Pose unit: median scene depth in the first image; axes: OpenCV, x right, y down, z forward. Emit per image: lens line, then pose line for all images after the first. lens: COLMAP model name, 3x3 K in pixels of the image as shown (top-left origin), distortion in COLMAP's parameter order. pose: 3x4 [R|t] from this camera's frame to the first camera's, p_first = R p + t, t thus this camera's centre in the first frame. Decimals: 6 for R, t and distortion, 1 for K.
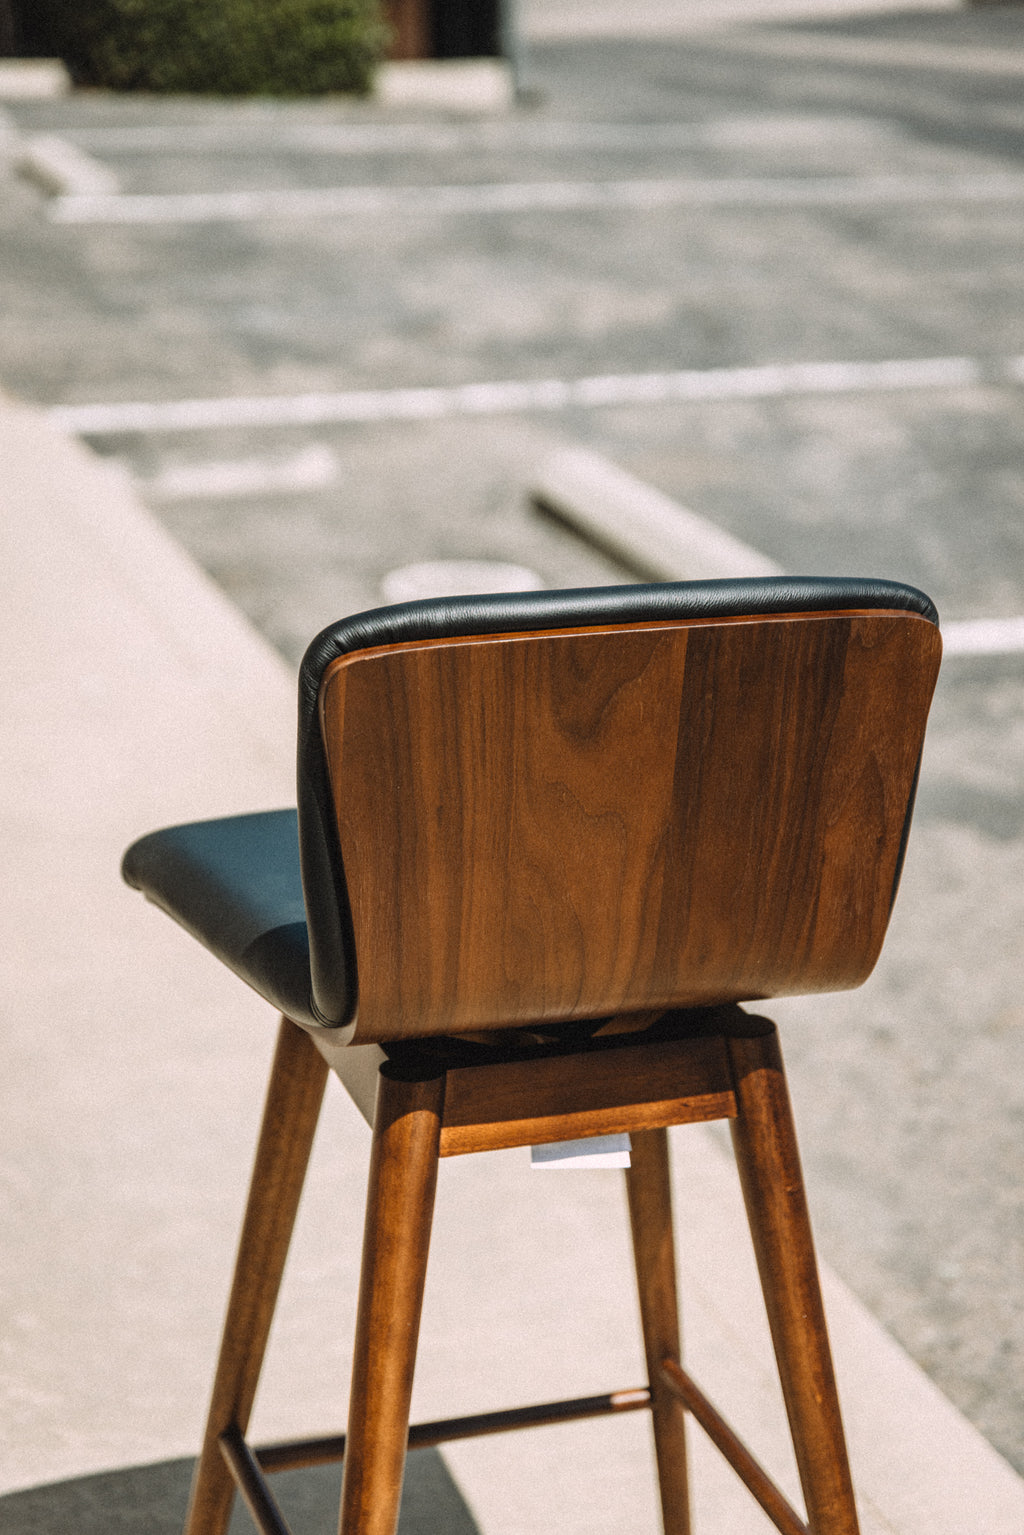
lens RADIAL K [[3001.9, 0, 516.7], [0, 3001.9, 771.6], [0, 0, 1]] dist [0.042857, 0.000000]
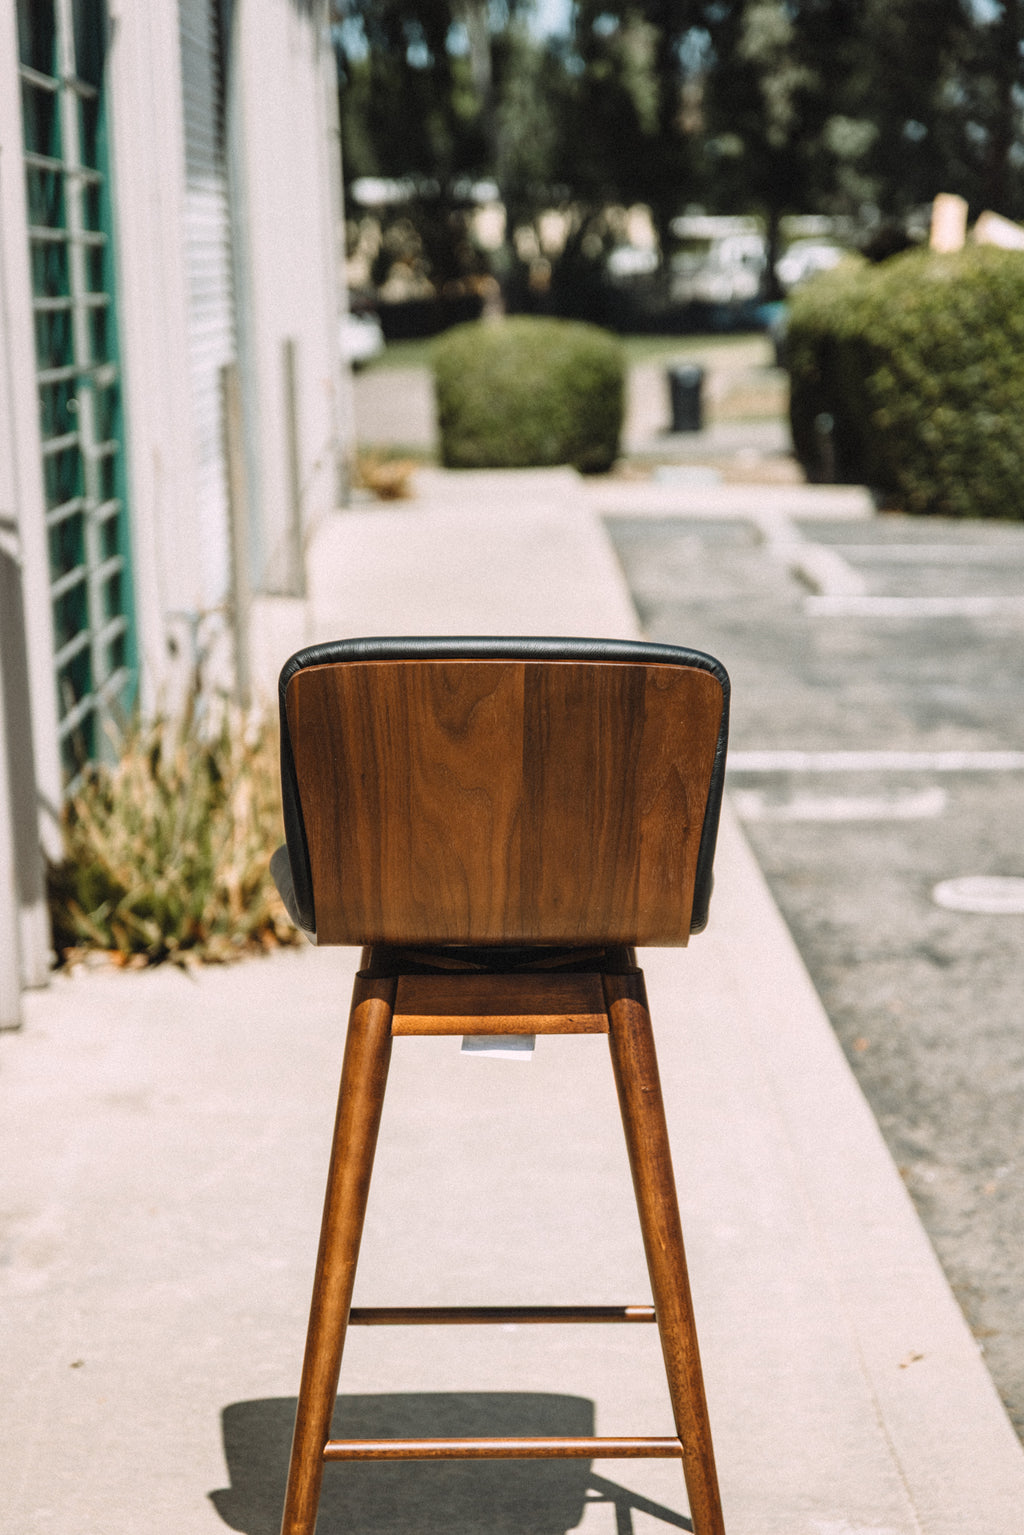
lens RADIAL K [[3001.9, 0, 517.0], [0, 3001.9, 765.7], [0, 0, 1]] dist [0.042857, 0.000000]
pose [[0.952546, 0.036500, -0.302199, 0.490334], [-0.081725, 0.987000, -0.138388, 0.203773], [0.293220, 0.156518, 0.943146, -0.405436]]
